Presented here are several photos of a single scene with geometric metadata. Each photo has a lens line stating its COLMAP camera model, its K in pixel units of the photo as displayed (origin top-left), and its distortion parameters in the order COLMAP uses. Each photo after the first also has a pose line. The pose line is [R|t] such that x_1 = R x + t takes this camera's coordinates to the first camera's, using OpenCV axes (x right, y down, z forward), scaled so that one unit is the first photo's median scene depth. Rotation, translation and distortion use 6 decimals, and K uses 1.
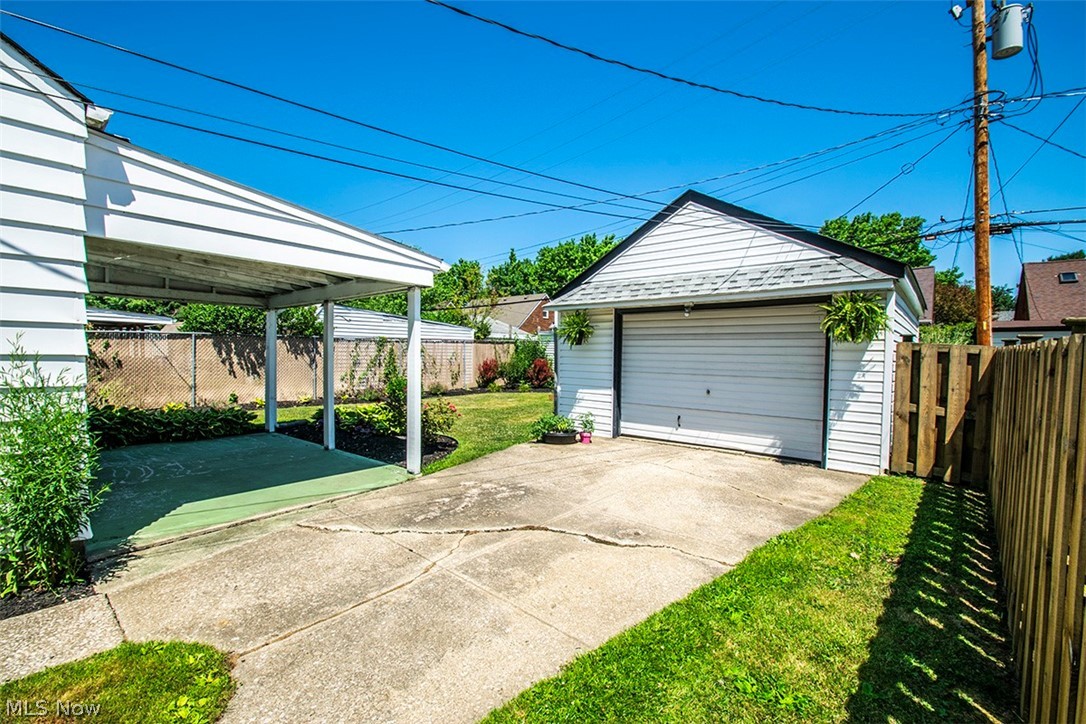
lens RADIAL K [[475.7, 0, 548.5], [0, 475.7, 362.2], [0, 0, 1]] dist [-0.004272, -0.004350]
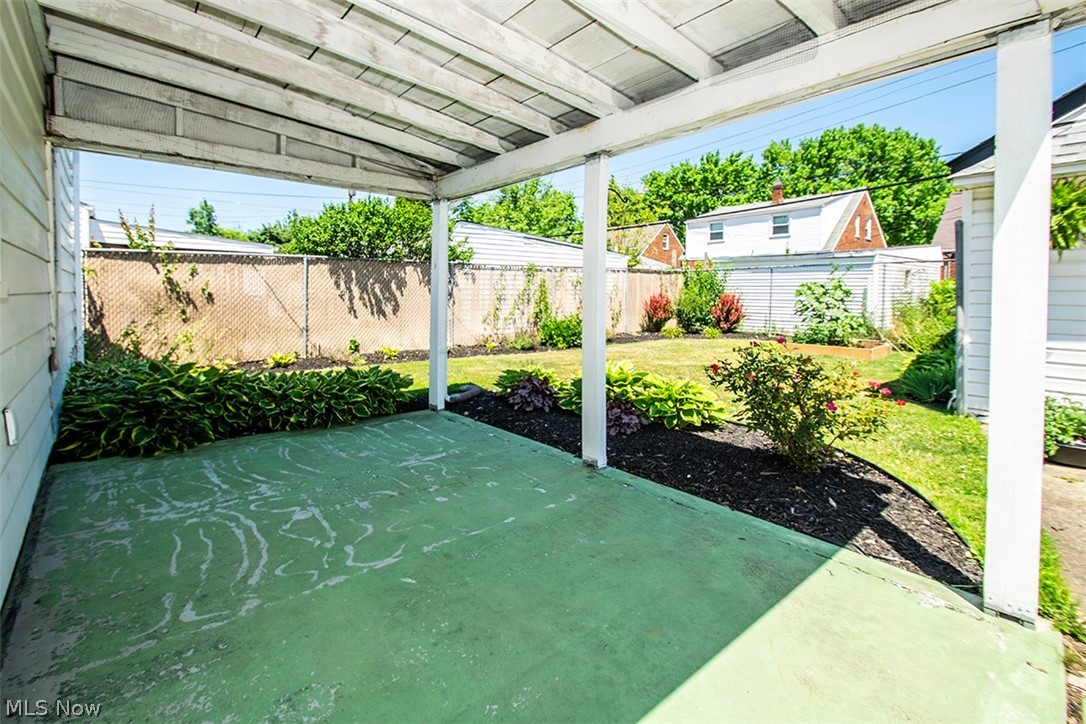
lens RADIAL K [[475.7, 0, 548.7], [0, 475.7, 302.1], [0, 0, 1]] dist [-0.004272, -0.004350]
pose [[0.991390, -0.003319, -0.130898, -0.200362], [0.003006, 0.999992, -0.002590, 0.008216], [0.130906, 0.002174, 0.991392, 0.232138]]
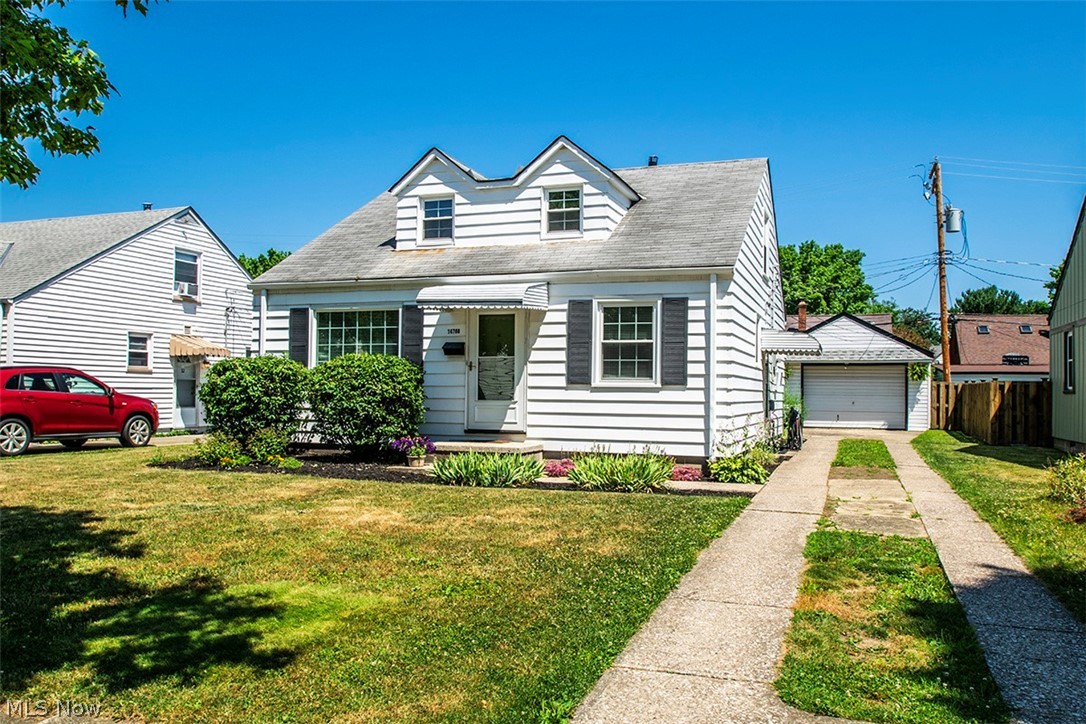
lens RADIAL K [[739.2, 0, 541.1], [0, 739.2, 363.4], [0, 0, 1]] dist [-0.004108, 0.000062]
pose [[0.957969, 0.012358, 0.286606, -3.820204], [0.003802, 0.998437, -0.055761, 0.122312], [-0.286847, 0.054507, 0.956424, -3.512621]]
